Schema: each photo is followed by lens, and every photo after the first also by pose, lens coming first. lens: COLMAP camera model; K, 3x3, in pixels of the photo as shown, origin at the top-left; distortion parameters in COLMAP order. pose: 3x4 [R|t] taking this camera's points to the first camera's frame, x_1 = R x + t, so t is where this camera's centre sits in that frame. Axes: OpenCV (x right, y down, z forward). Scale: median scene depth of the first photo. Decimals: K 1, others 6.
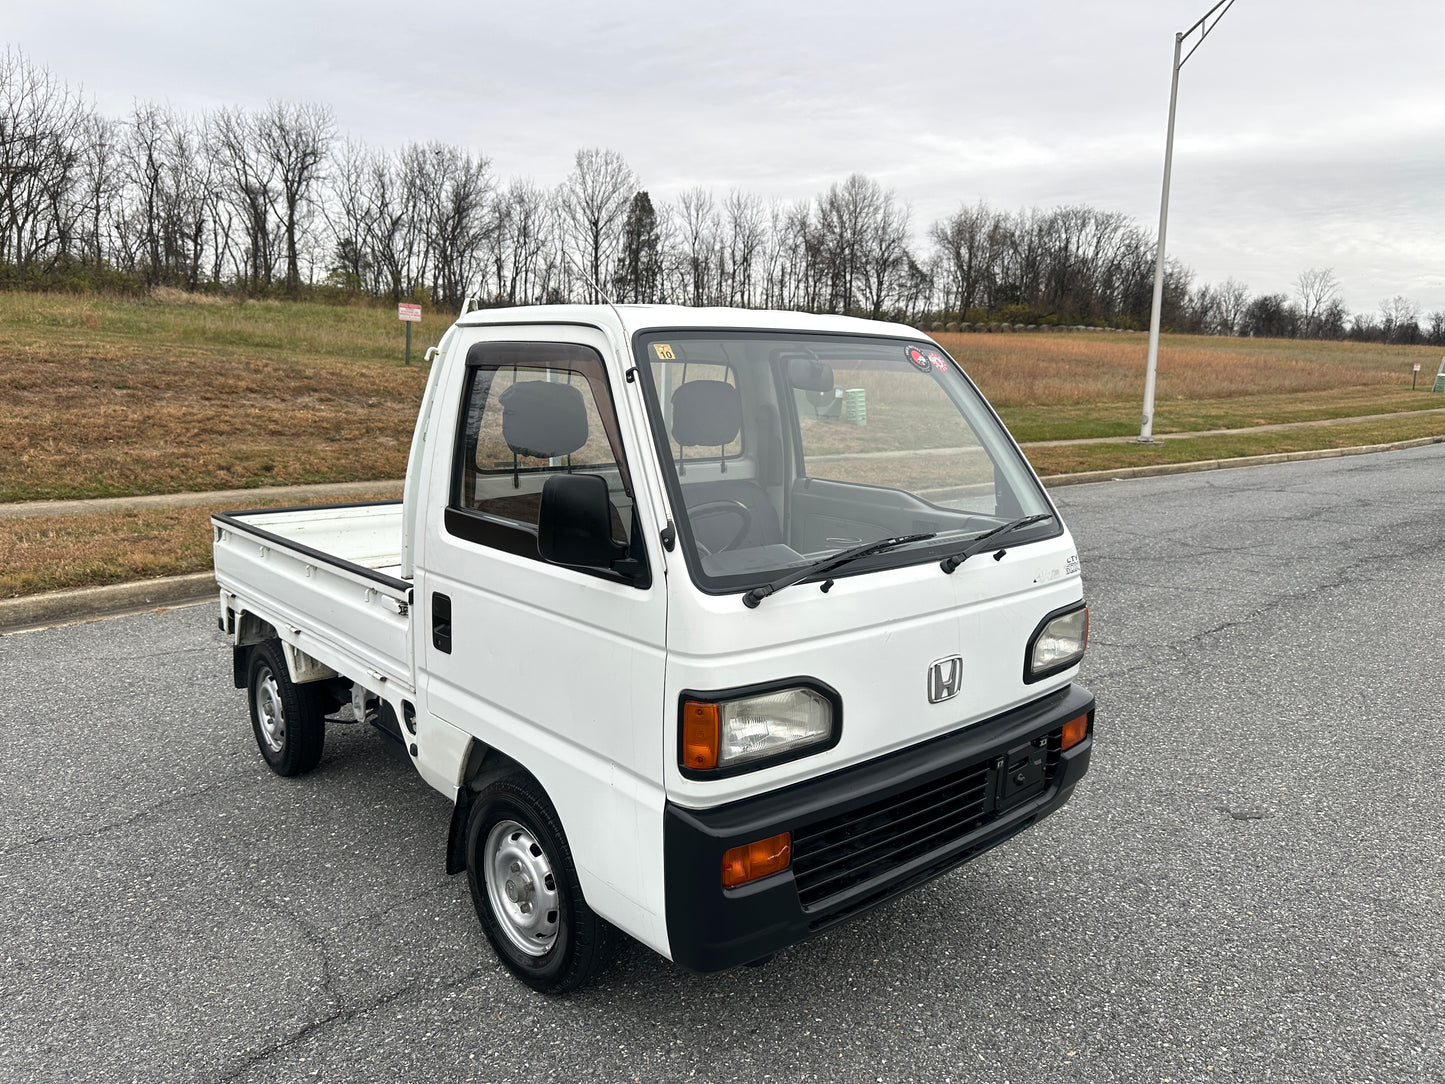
lens RADIAL K [[1043.6, 0, 716.0], [0, 1043.6, 544.2], [0, 0, 1]] dist [0.007712, -0.006325]
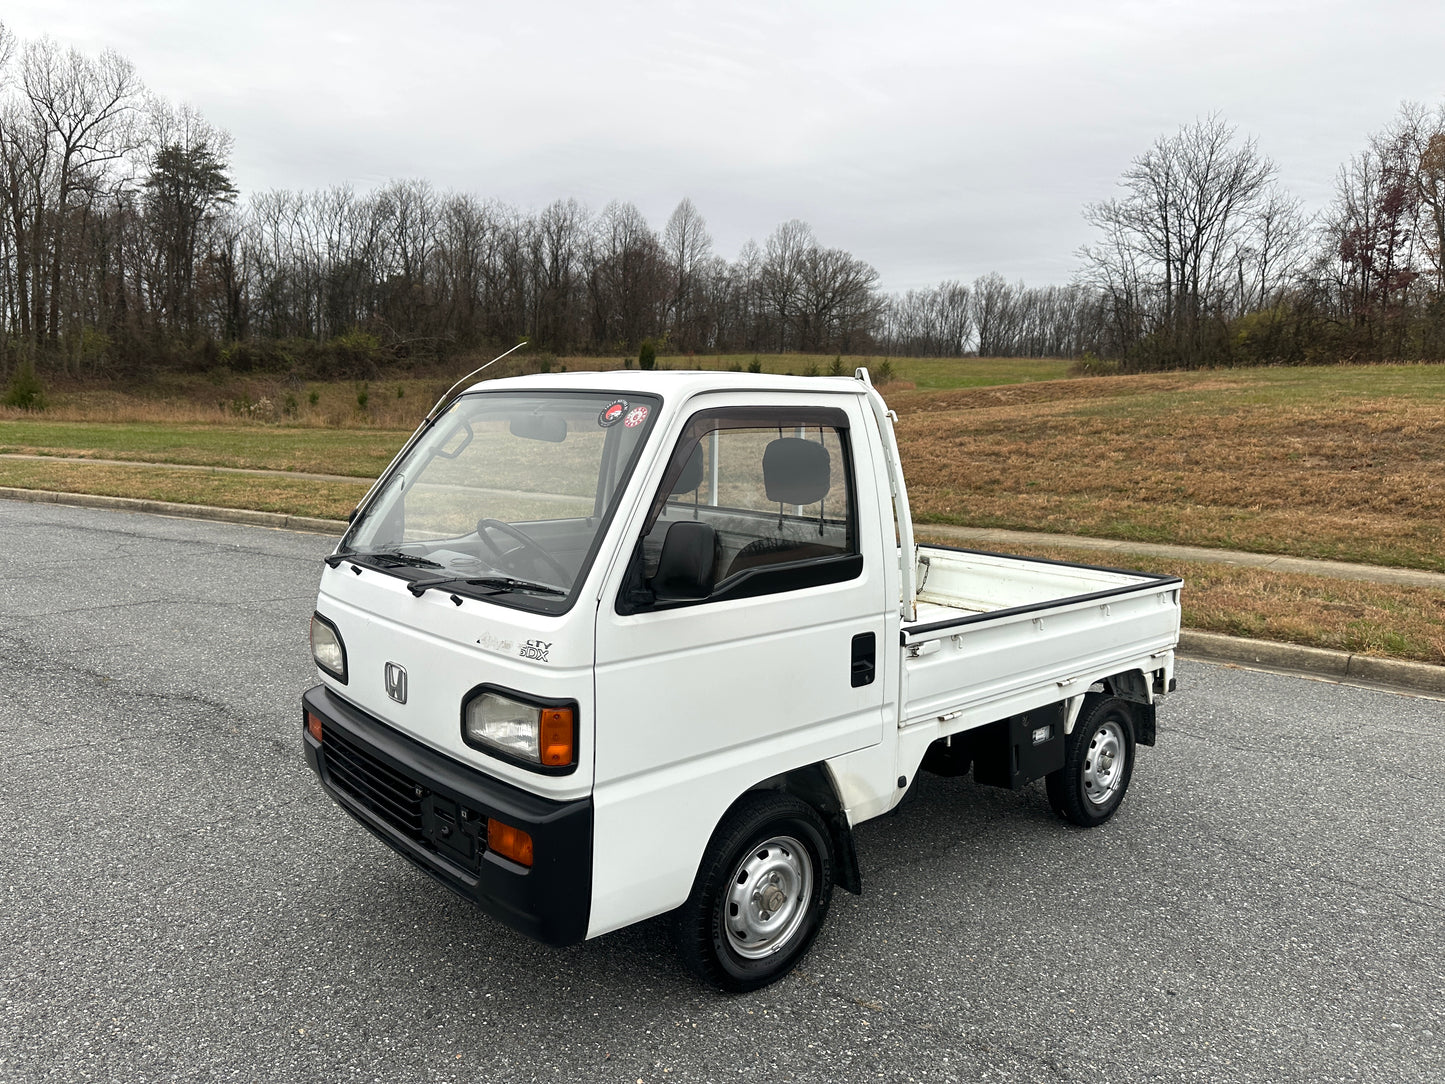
lens RADIAL K [[1038.4, 0, 707.1], [0, 1038.4, 534.4], [0, 0, 1]] dist [0.022096, -0.023360]
pose [[0.017340, 0.100249, -0.994811, 0.081700], [-0.177279, 0.979505, 0.095616, -0.012314], [0.984008, 0.174701, 0.034757, 0.075969]]
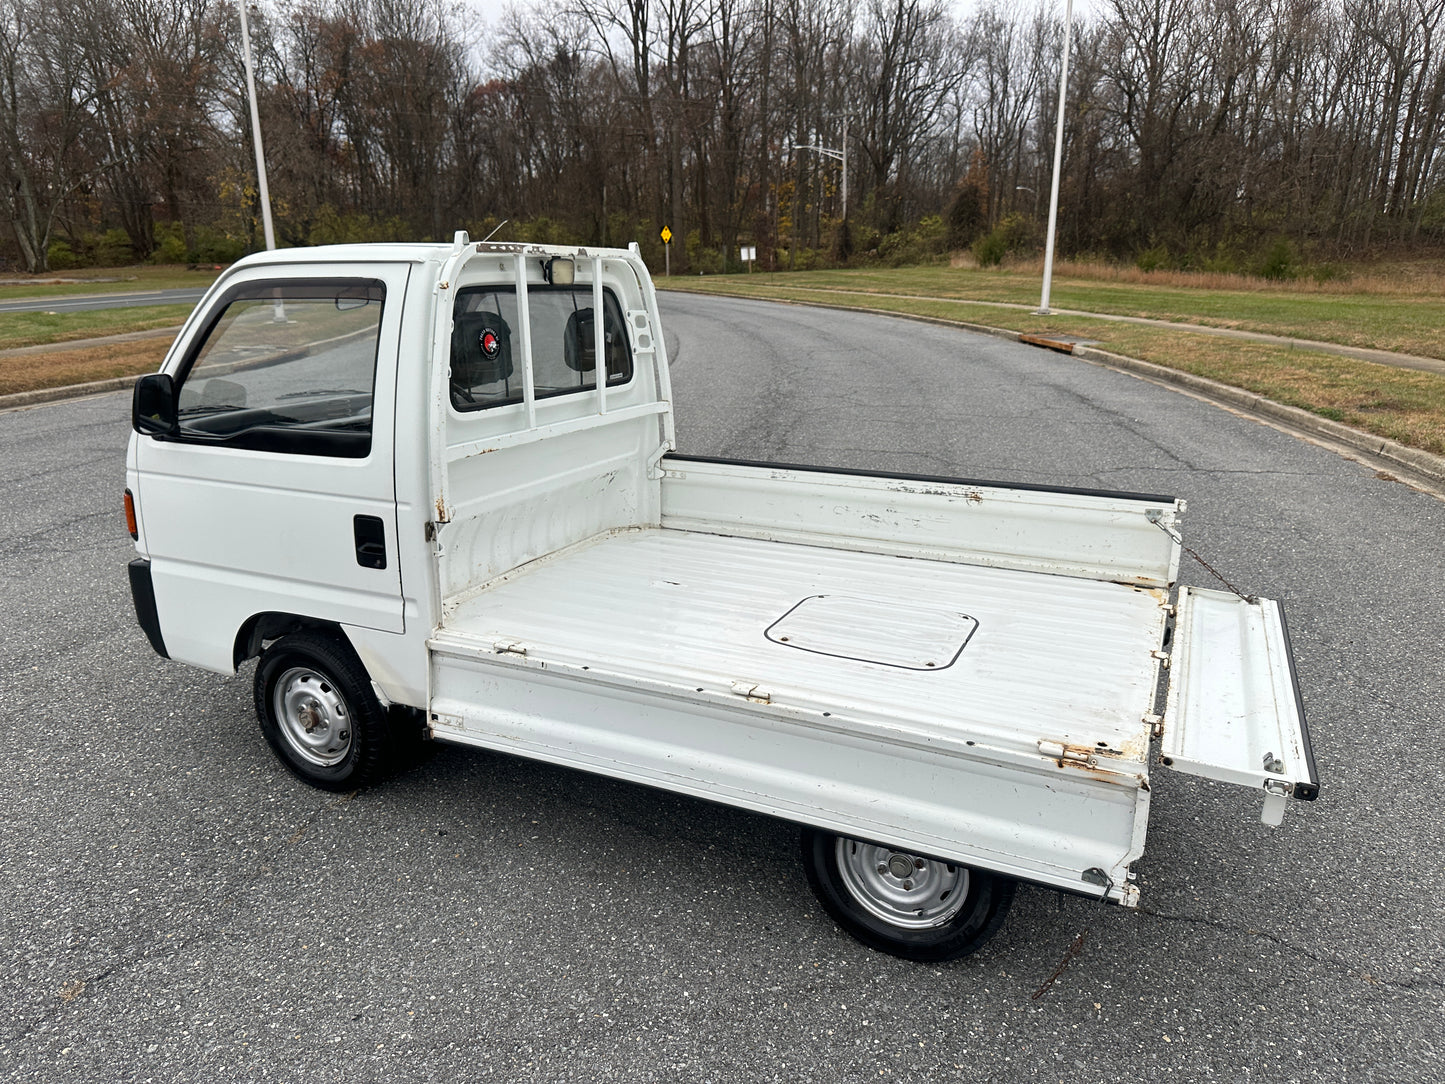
lens RADIAL K [[1023.5, 0, 706.3], [0, 1023.5, 545.4], [0, 0, 1]] dist [0.068622, -0.086027]
pose [[-0.913723, 0.089222, -0.396421, 0.015289], [-0.078895, 0.918075, 0.388477, -0.028962], [0.398605, 0.386236, -0.831827, 0.163370]]
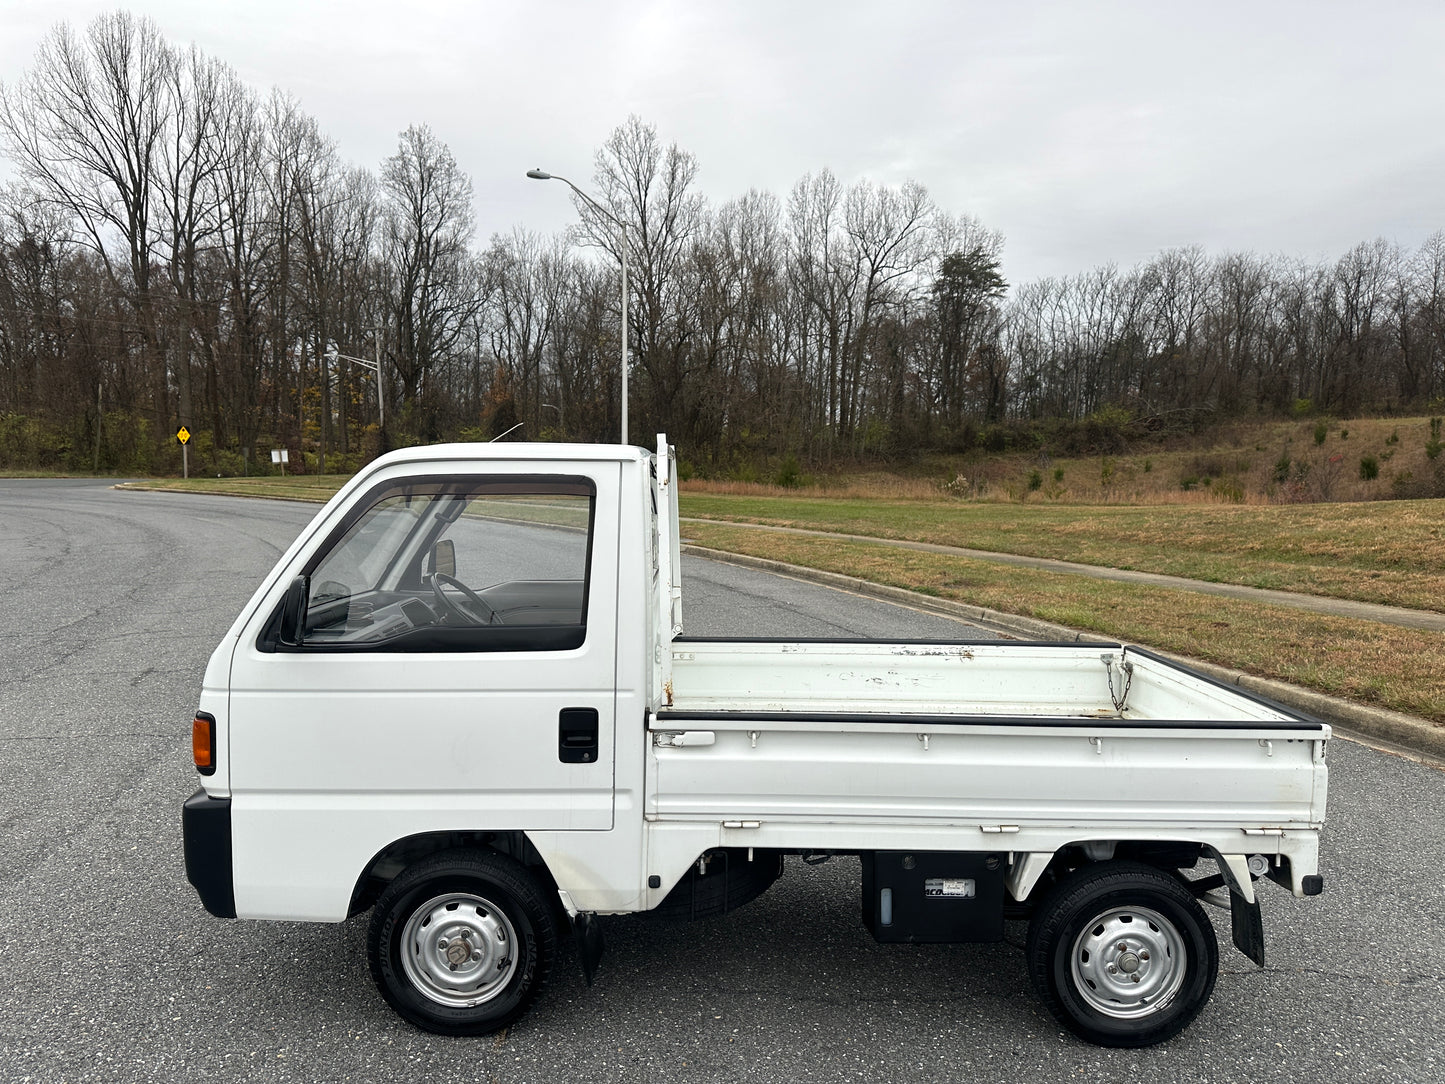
lens RADIAL K [[1023.5, 0, 706.3], [0, 1023.5, 545.4], [0, 0, 1]] dist [0.068622, -0.086027]
pose [[-0.646175, 0.028083, -0.762673, 0.056429], [-0.139674, 0.978093, 0.154354, -0.023524], [0.750300, 0.206265, -0.628097, 0.140461]]
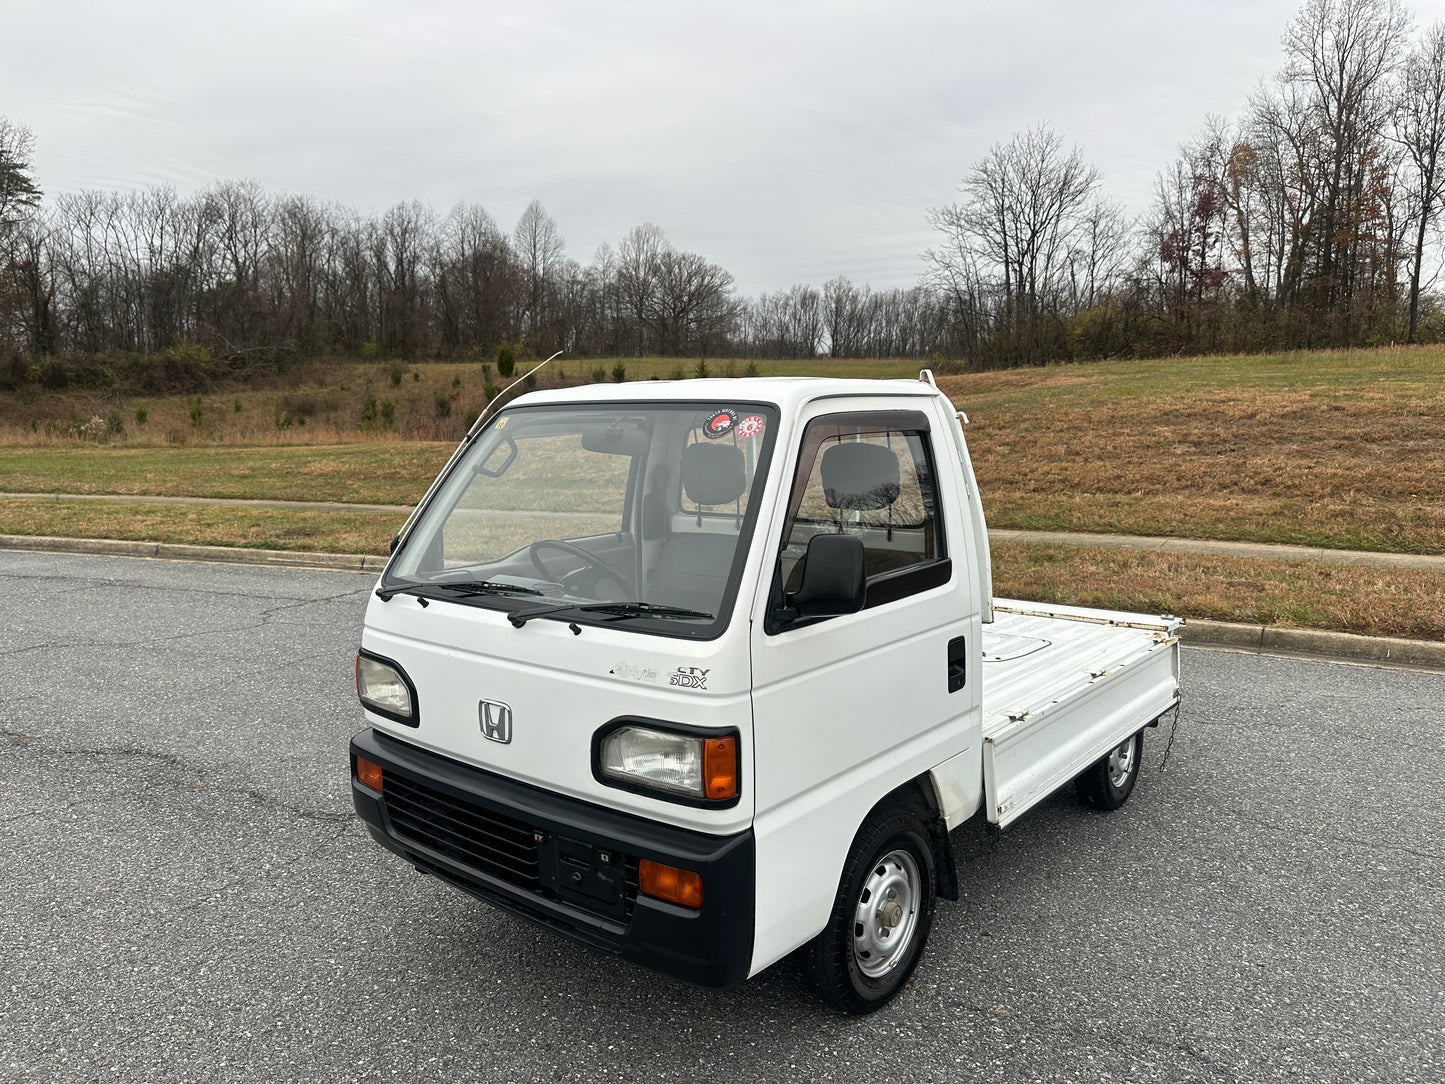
lens RADIAL K [[1034.6, 0, 727.7], [0, 1034.6, 543.5], [0, 0, 1]] dist [0.044194, -0.058539]
pose [[0.172611, 0.100644, -0.979835, 0.077314], [-0.144400, 0.986604, 0.075901, -0.010066], [0.974348, 0.128386, 0.184832, 0.060342]]
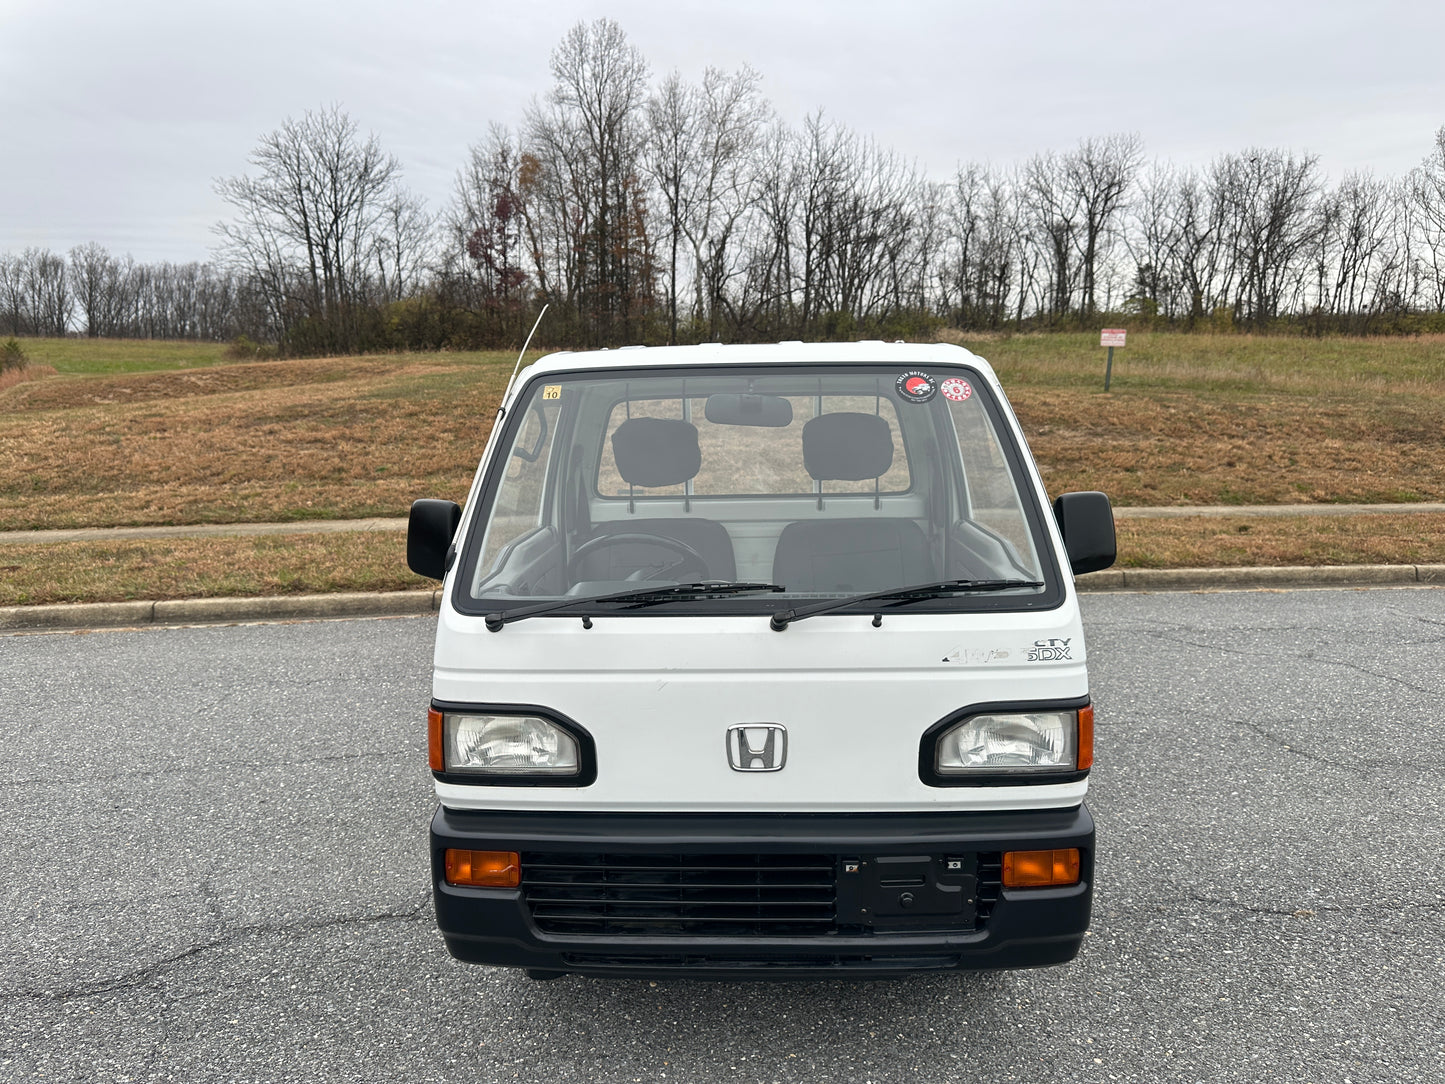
lens RADIAL K [[1043.6, 0, 716.0], [0, 1043.6, 544.2], [0, 0, 1]] dist [0.007712, -0.006325]
pose [[0.729434, 0.069090, -0.680553, 0.046956], [-0.086122, 0.996245, 0.008831, -0.002897], [0.678608, 0.052169, 0.732646, 0.018794]]
